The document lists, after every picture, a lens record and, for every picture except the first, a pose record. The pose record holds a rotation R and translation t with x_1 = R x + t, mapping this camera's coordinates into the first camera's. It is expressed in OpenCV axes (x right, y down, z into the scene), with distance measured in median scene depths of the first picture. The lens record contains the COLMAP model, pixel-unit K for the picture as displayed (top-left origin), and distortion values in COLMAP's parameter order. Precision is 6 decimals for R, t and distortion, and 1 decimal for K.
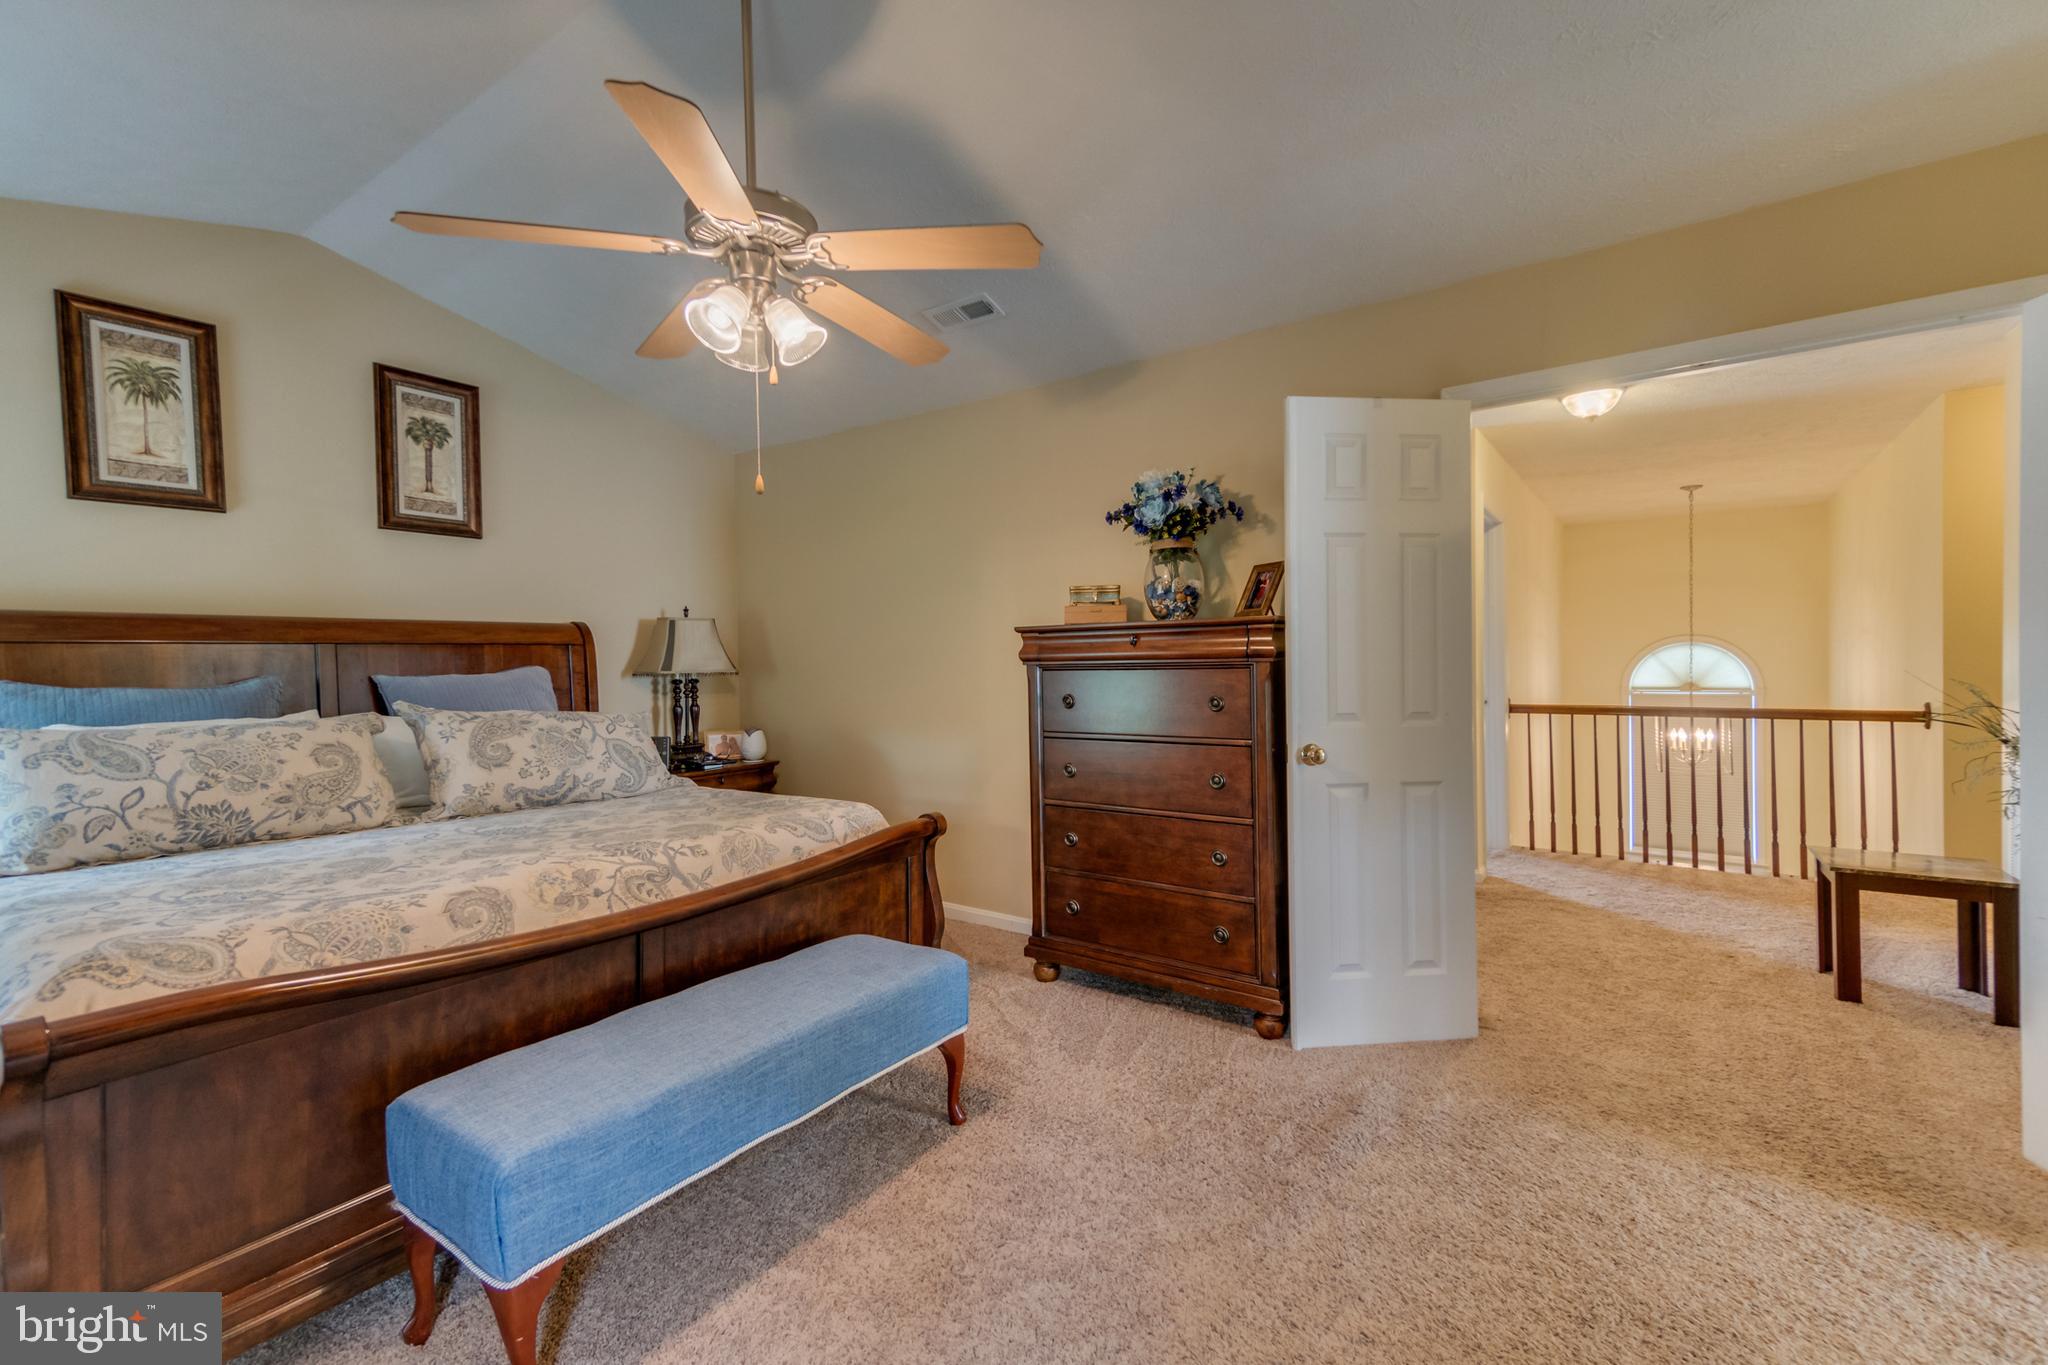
lens RADIAL K [[878.9, 0, 1027.7], [0, 878.9, 668.5], [0, 0, 1]] dist [0.033281, -0.000117]
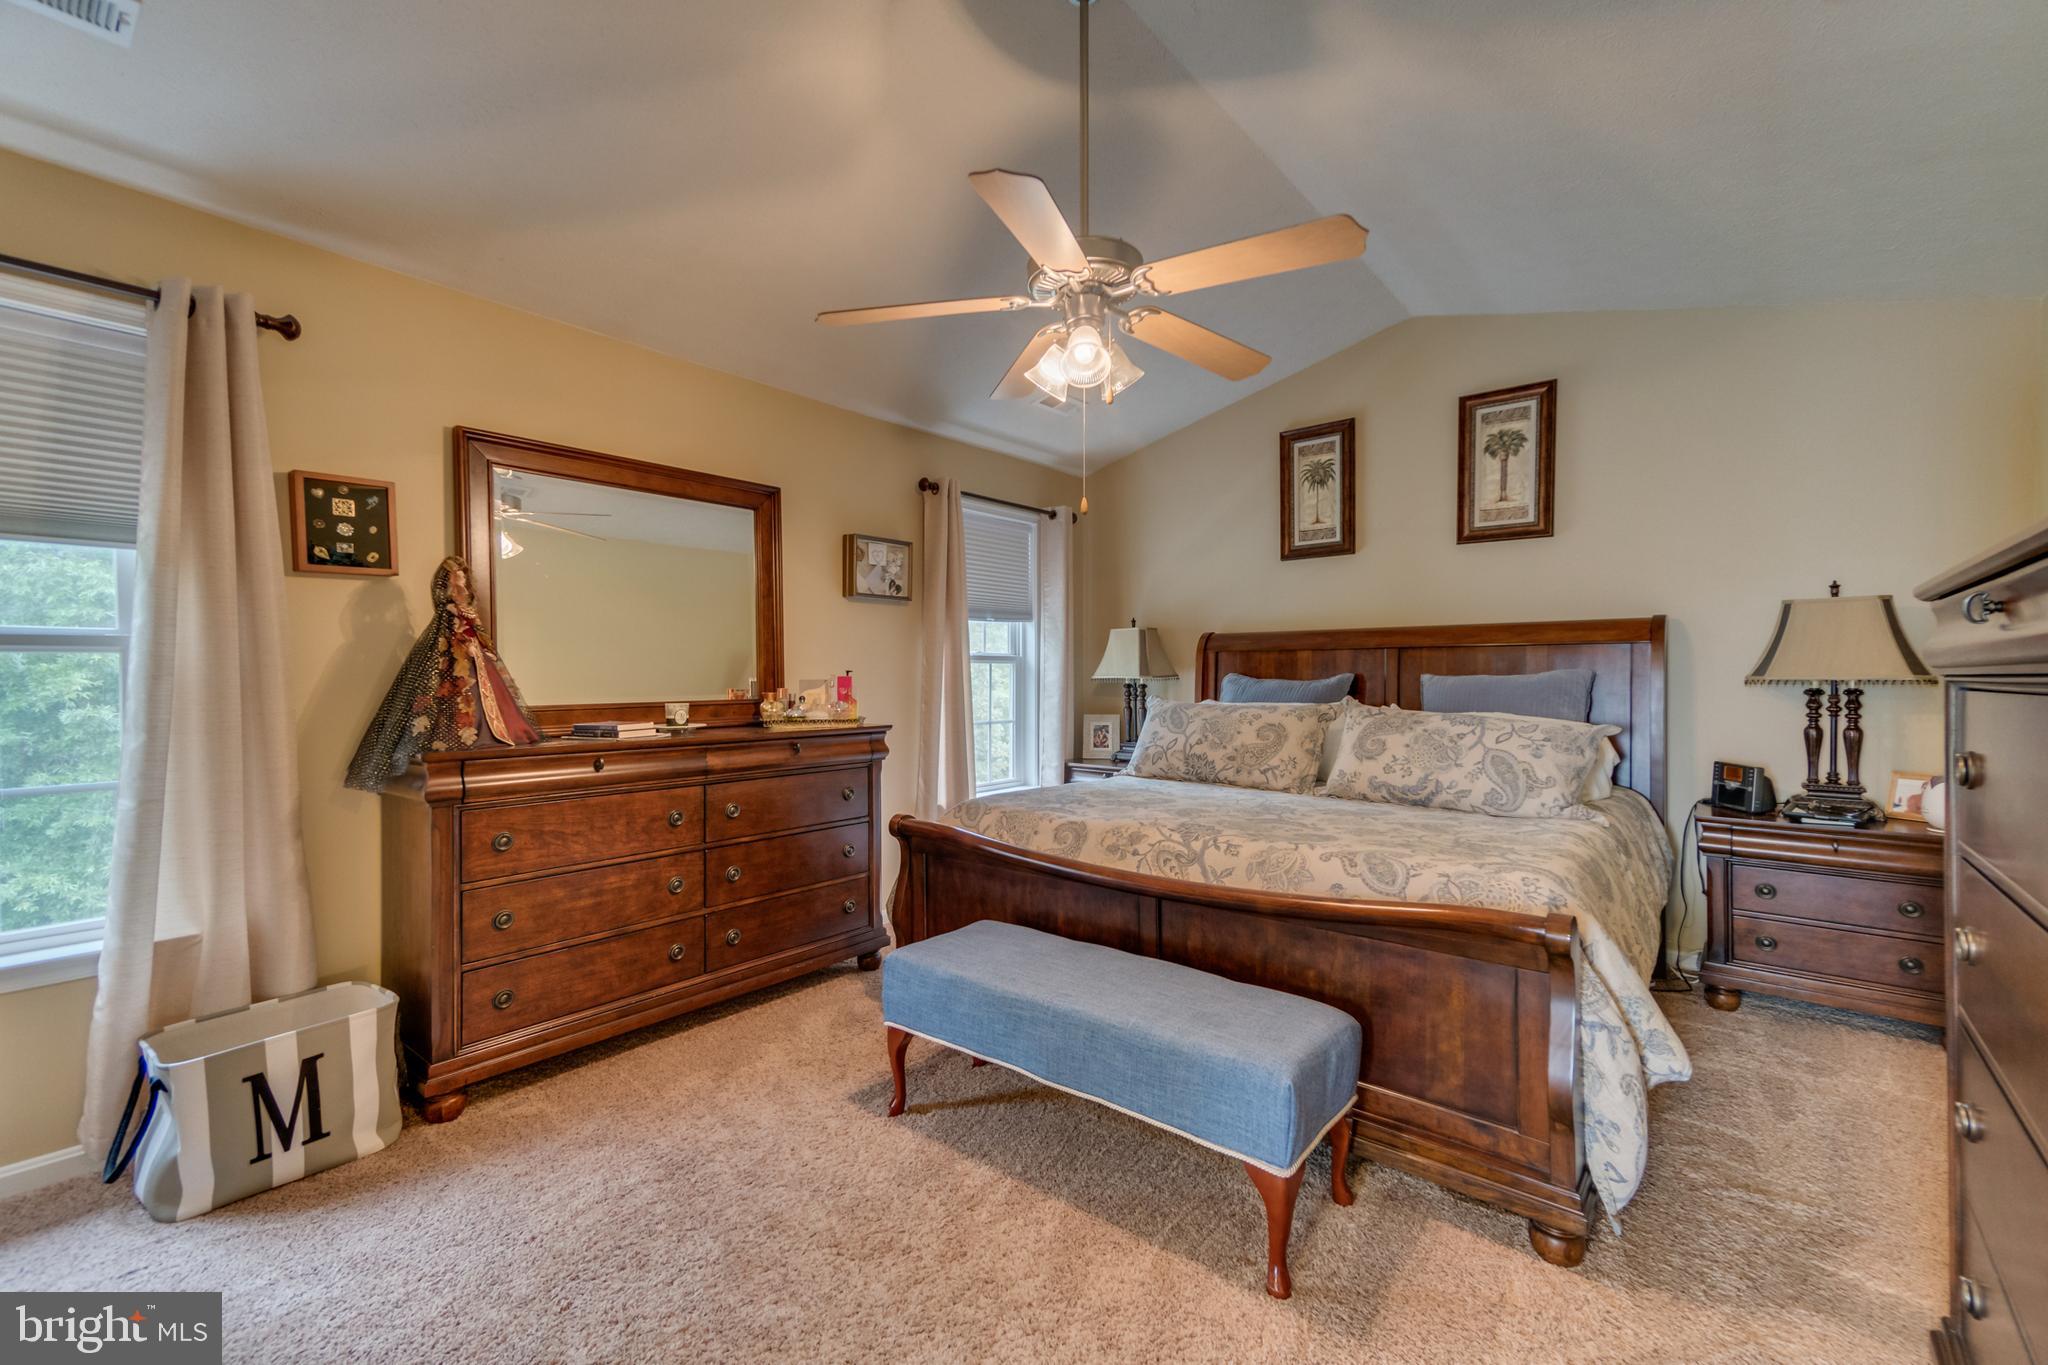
lens RADIAL K [[862.0, 0, 1024.0], [0, 862.0, 682.5], [0, 0, 1]] dist [0.034651, -0.000351]
pose [[-0.071931, 0.026868, -0.997048, 0.503868], [-0.004608, 0.999617, 0.027270, -0.011979], [0.997399, 0.006556, -0.071780, 0.648942]]
